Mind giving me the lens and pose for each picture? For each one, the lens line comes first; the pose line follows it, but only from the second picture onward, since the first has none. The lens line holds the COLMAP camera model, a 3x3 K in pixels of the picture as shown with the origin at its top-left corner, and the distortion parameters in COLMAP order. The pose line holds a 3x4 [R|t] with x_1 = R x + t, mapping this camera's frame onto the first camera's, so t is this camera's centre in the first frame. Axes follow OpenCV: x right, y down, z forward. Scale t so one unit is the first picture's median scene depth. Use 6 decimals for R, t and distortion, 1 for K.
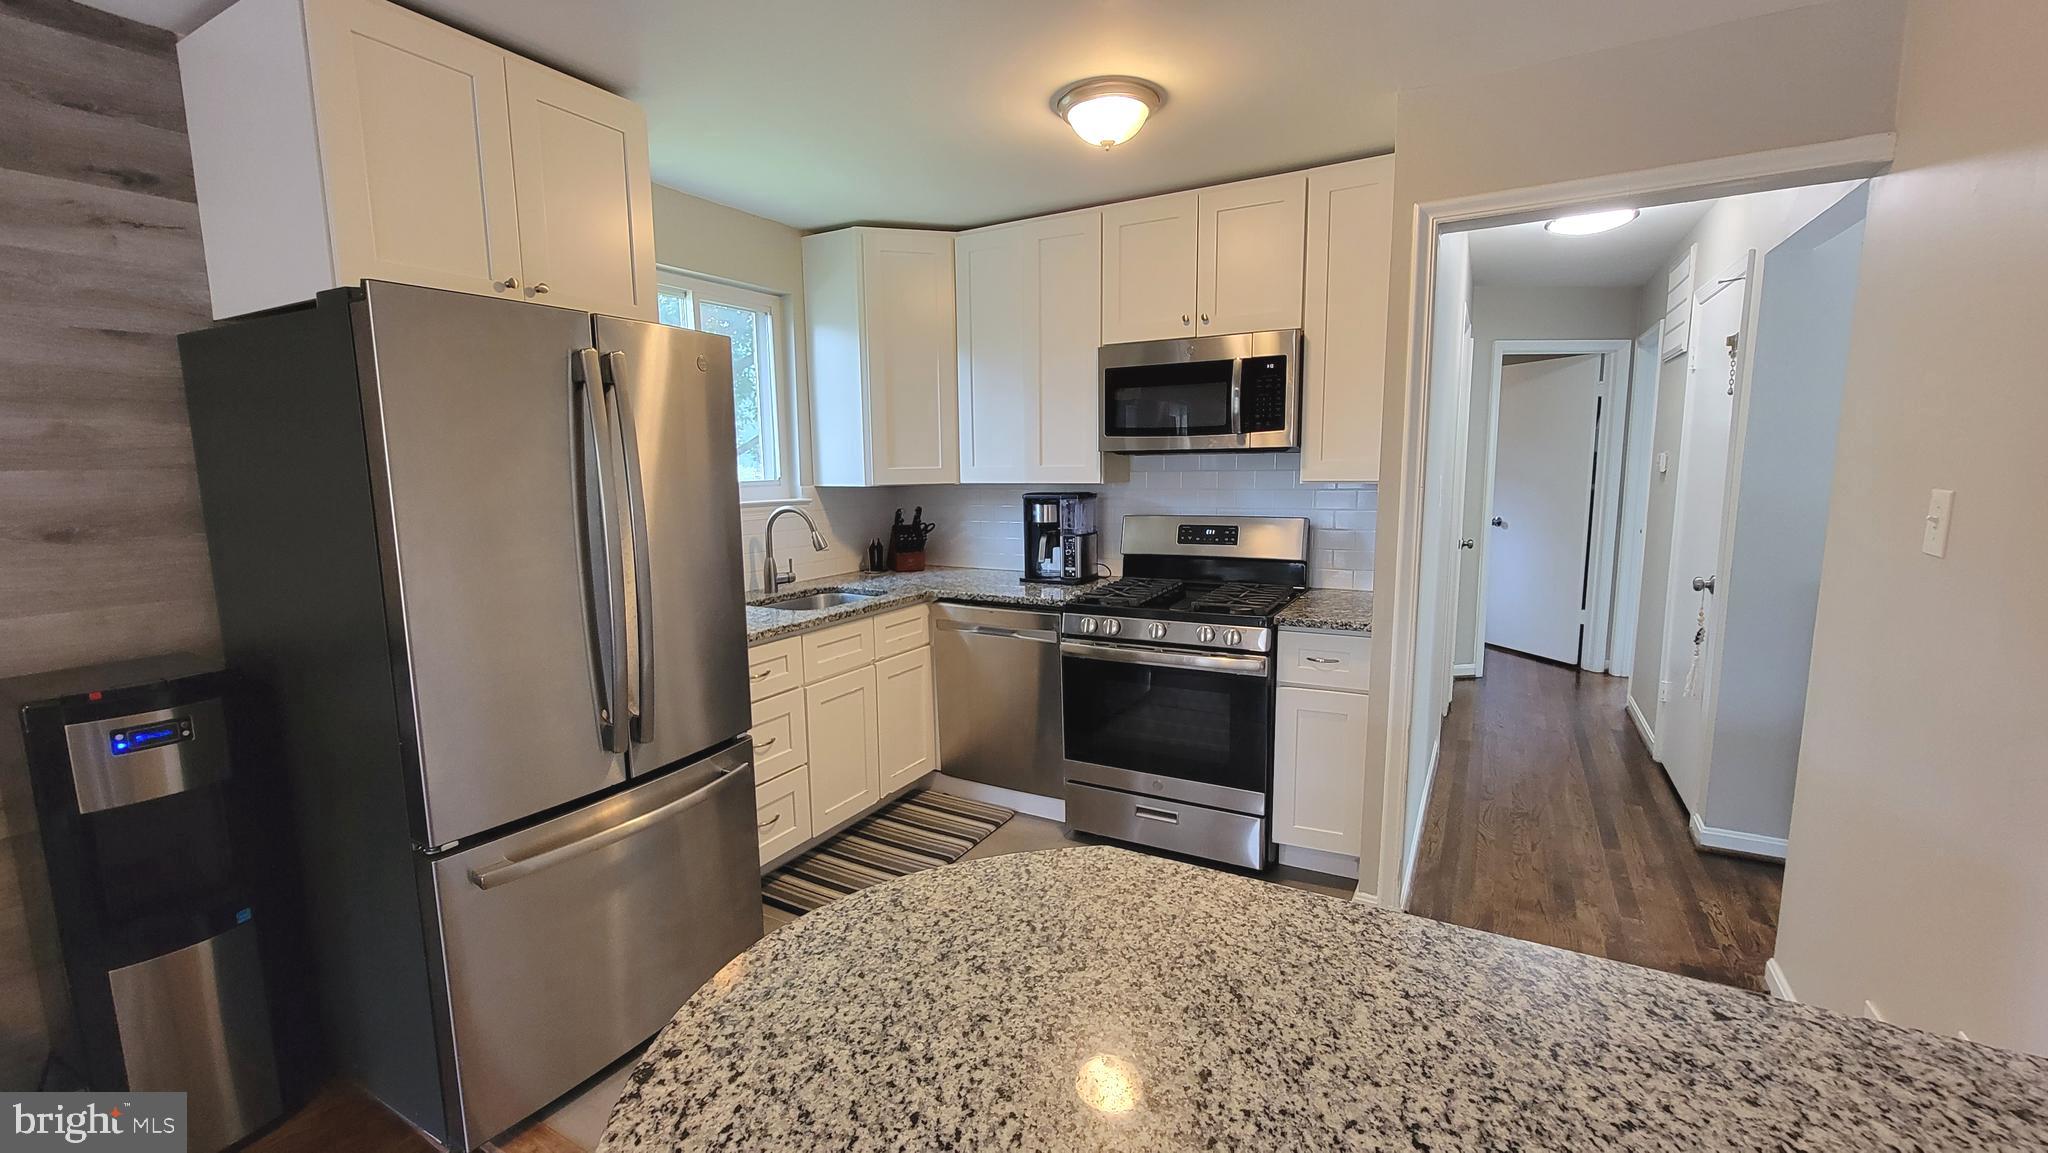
lens RADIAL K [[822.8, 0, 1013.8], [0, 822.8, 577.6], [0, 0, 1]] dist [-0.006296, -0.000408]
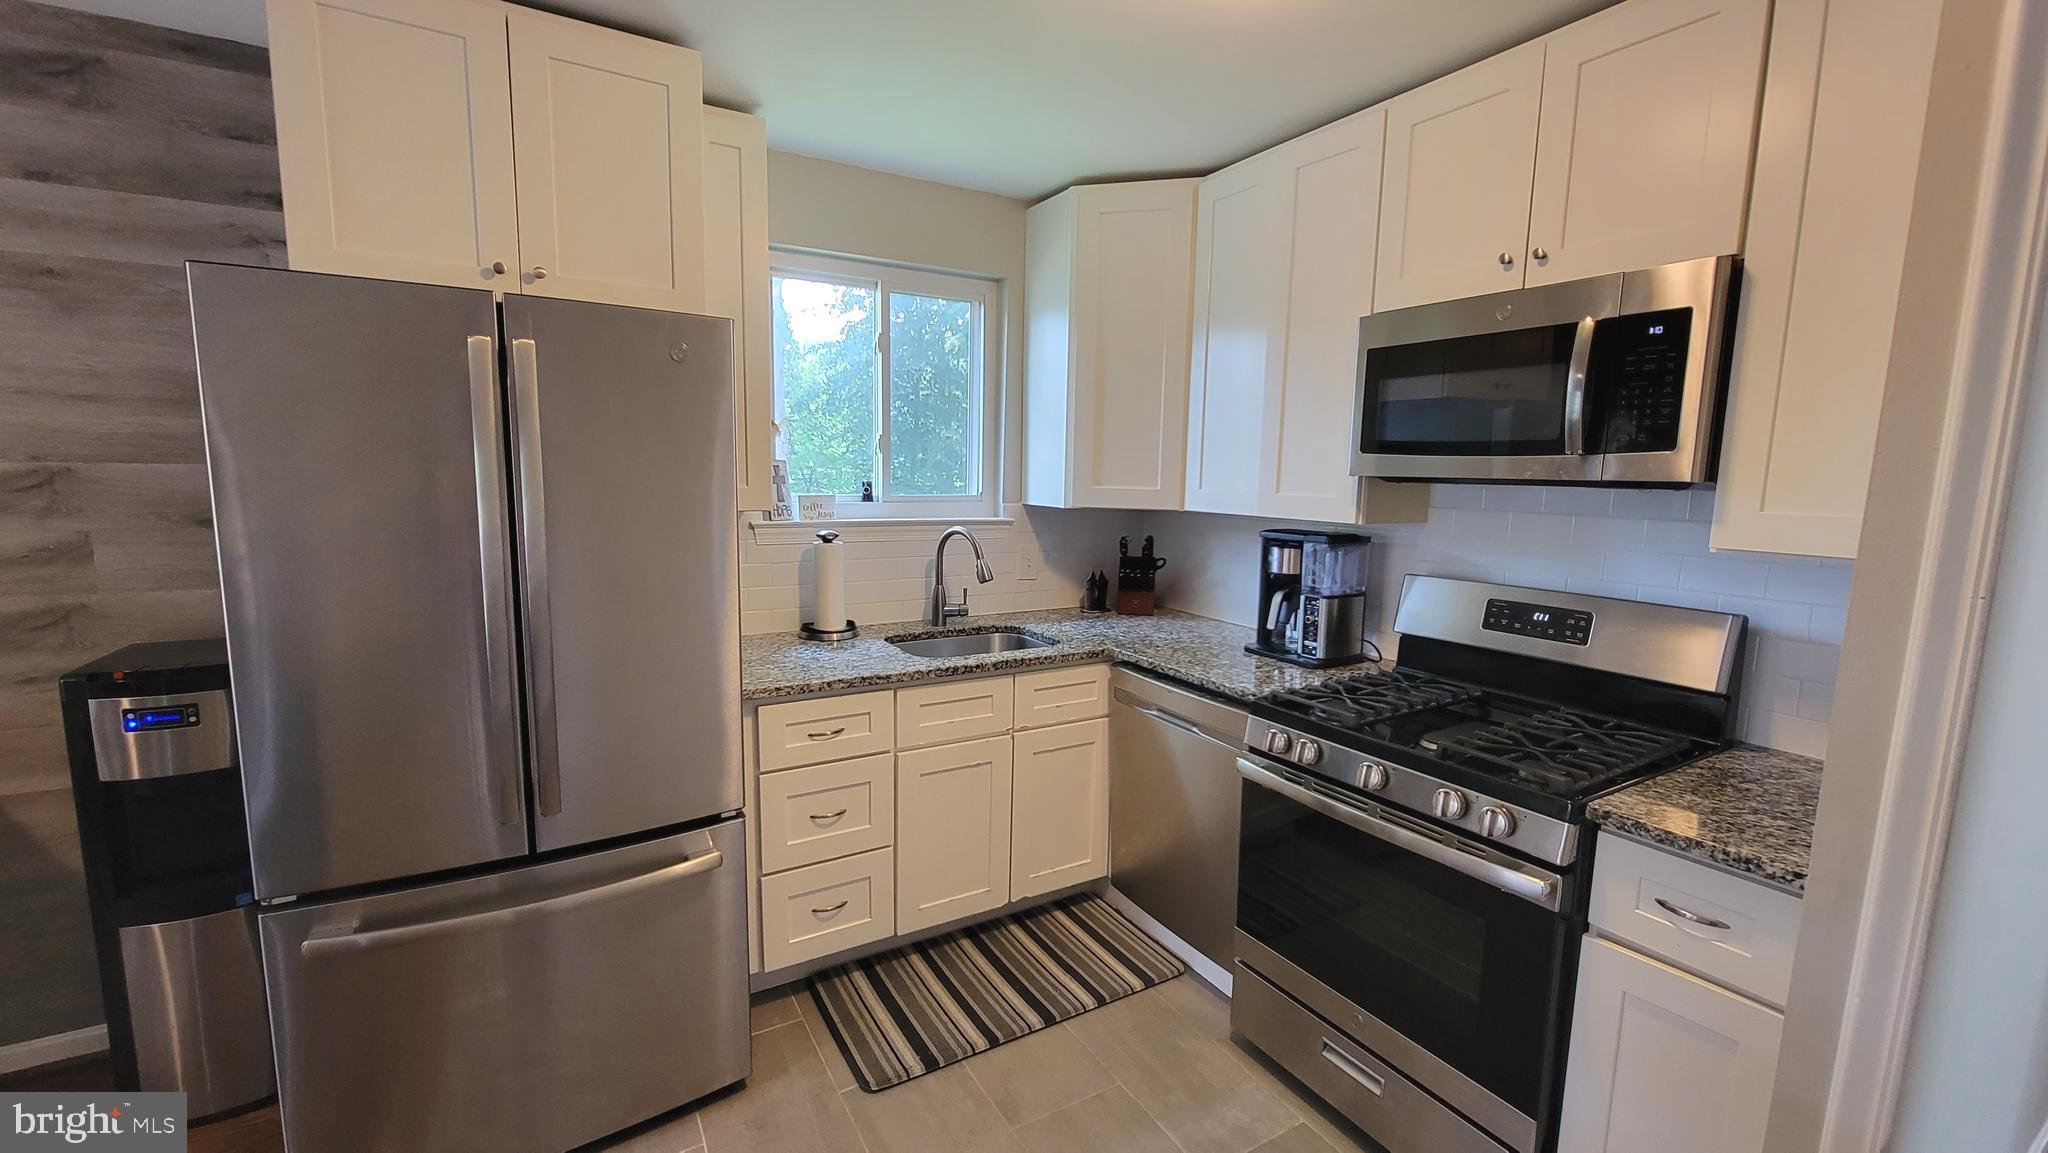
lens RADIAL K [[811.1, 0, 1035.7], [0, 811.1, 577.2], [0, 0, 1]] dist [-0.006521, -0.000021]
pose [[0.868970, 0.096422, -0.485381, 0.202335], [-0.100062, 0.994810, 0.018482, -0.058441], [0.484644, 0.032508, 0.874107, 0.306930]]
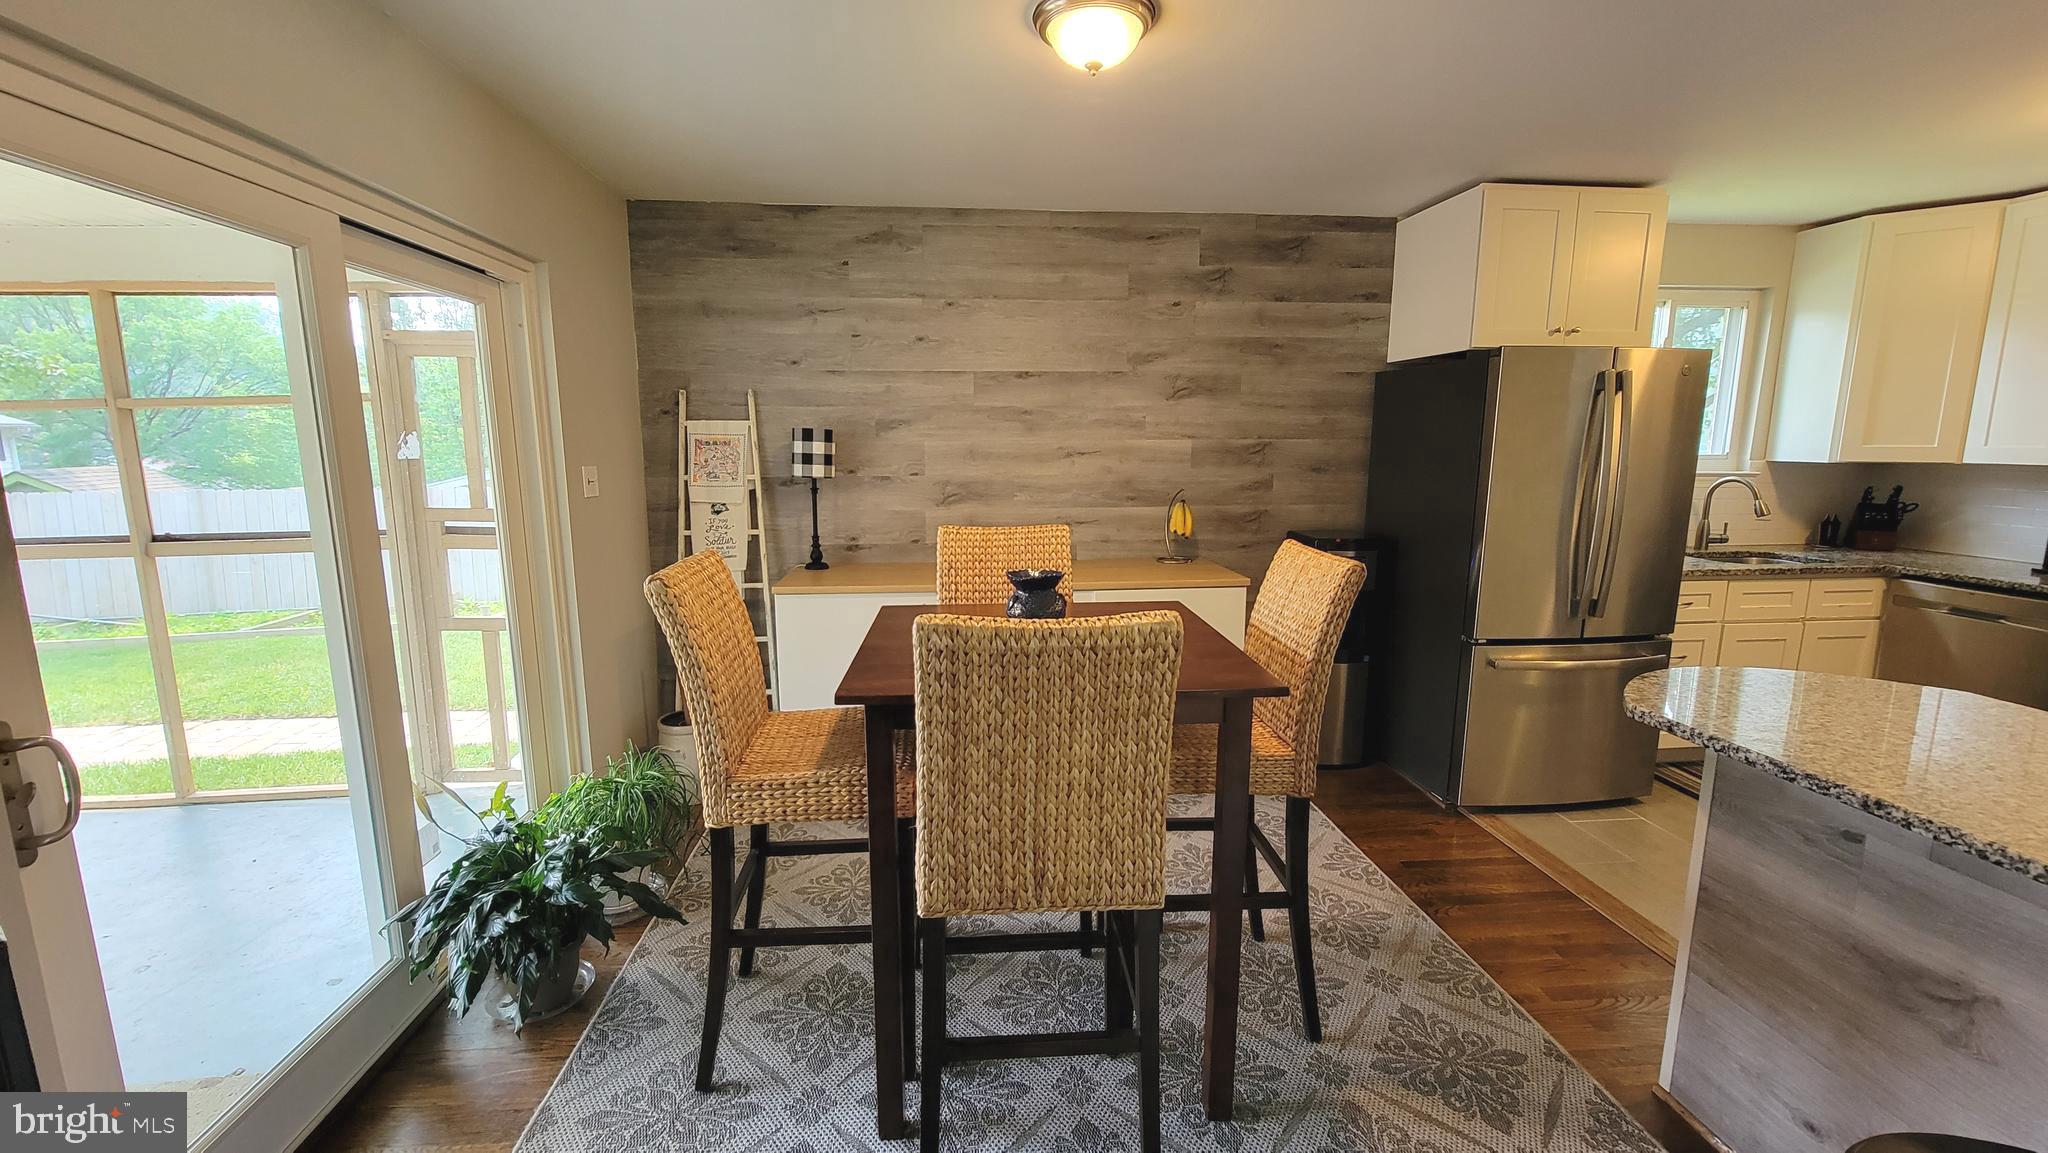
lens RADIAL K [[824.8, 0, 1034.4], [0, 824.8, 578.7], [0, 0, 1]] dist [0.001692, 0.000421]
pose [[0.580211, 0.147363, -0.801024, 0.107743], [-0.120159, 0.988221, 0.094766, 0.063045], [0.805554, 0.041266, 0.591083, -0.476798]]
